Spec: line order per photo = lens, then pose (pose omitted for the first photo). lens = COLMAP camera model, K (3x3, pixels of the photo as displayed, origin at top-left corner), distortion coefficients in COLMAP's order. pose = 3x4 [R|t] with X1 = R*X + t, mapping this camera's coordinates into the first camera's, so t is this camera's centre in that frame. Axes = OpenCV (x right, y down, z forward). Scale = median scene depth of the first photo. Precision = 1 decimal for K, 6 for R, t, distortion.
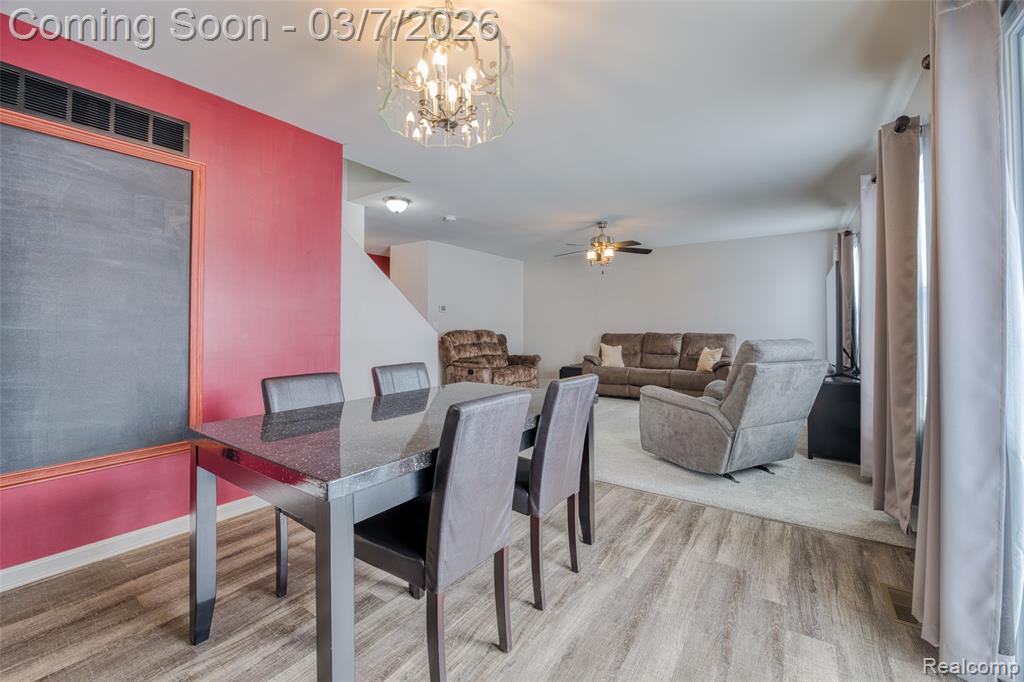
lens RADIAL K [[413.3, 0, 511.4], [0, 413.3, 336.5], [0, 0, 1]] dist [-0.025073, 0.000150]
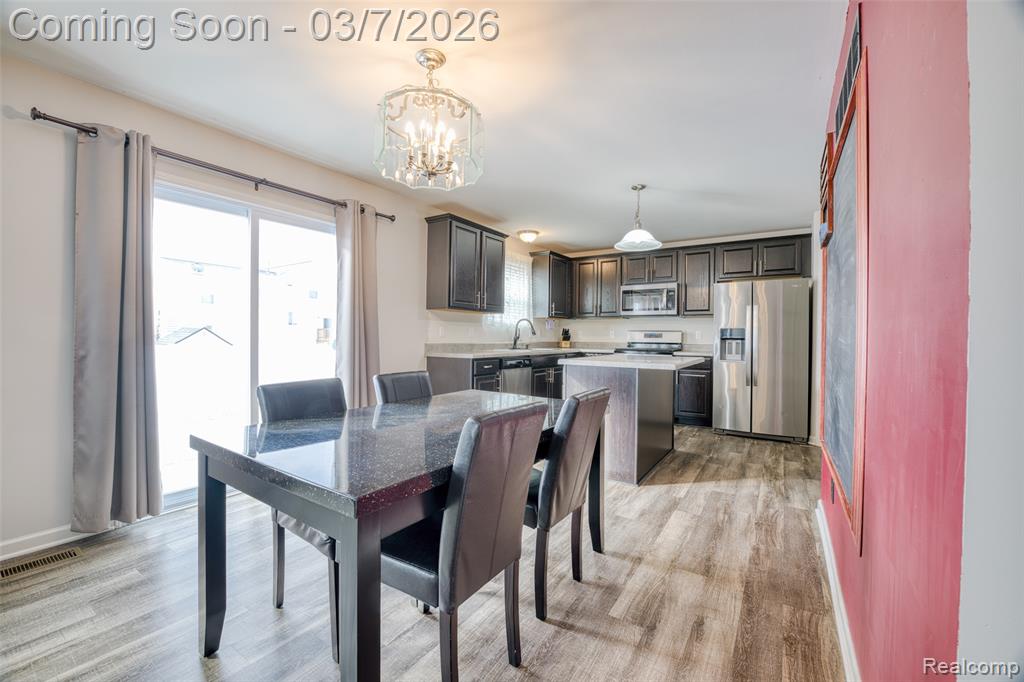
lens RADIAL K [[421.1, 0, 509.8], [0, 421.1, 337.4], [0, 0, 1]] dist [-0.025928, -0.000008]
pose [[-0.999617, -0.014622, -0.023494, -0.099871], [-0.015183, 0.999600, 0.023846, -0.011728], [0.023136, 0.024193, -0.999440, 0.607261]]
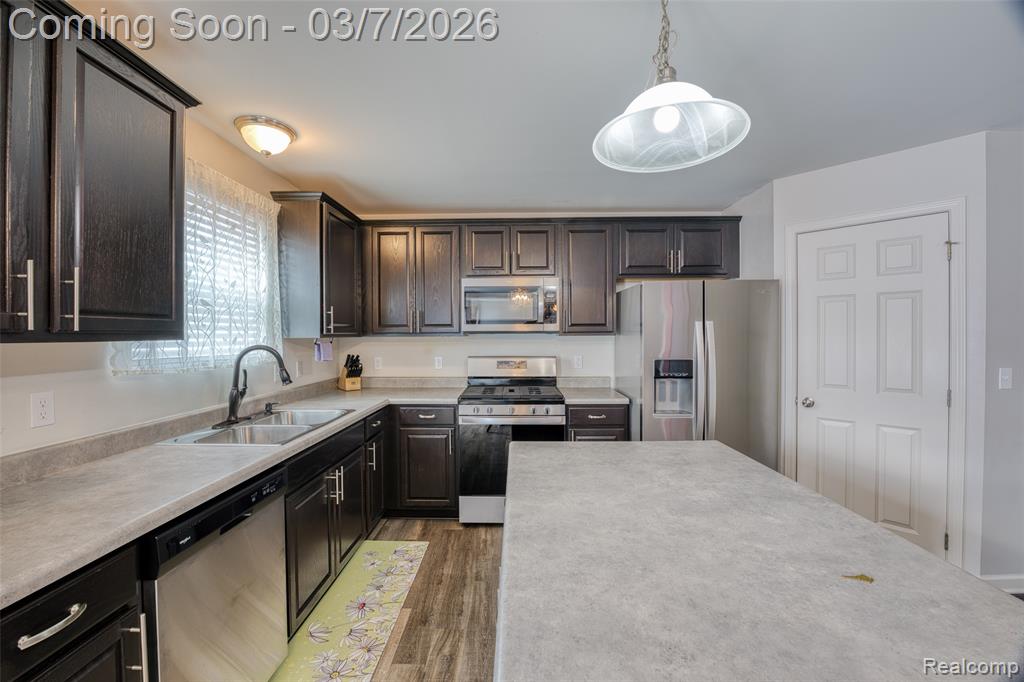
lens RADIAL K [[410.0, 0, 508.5], [0, 410.0, 337.9], [0, 0, 1]] dist [-0.021474, 0.000192]
pose [[-0.832151, 0.004828, -0.554529, -0.137707], [-0.008772, 0.999722, 0.021868, -0.047871], [0.554480, 0.023062, -0.831877, 0.098760]]
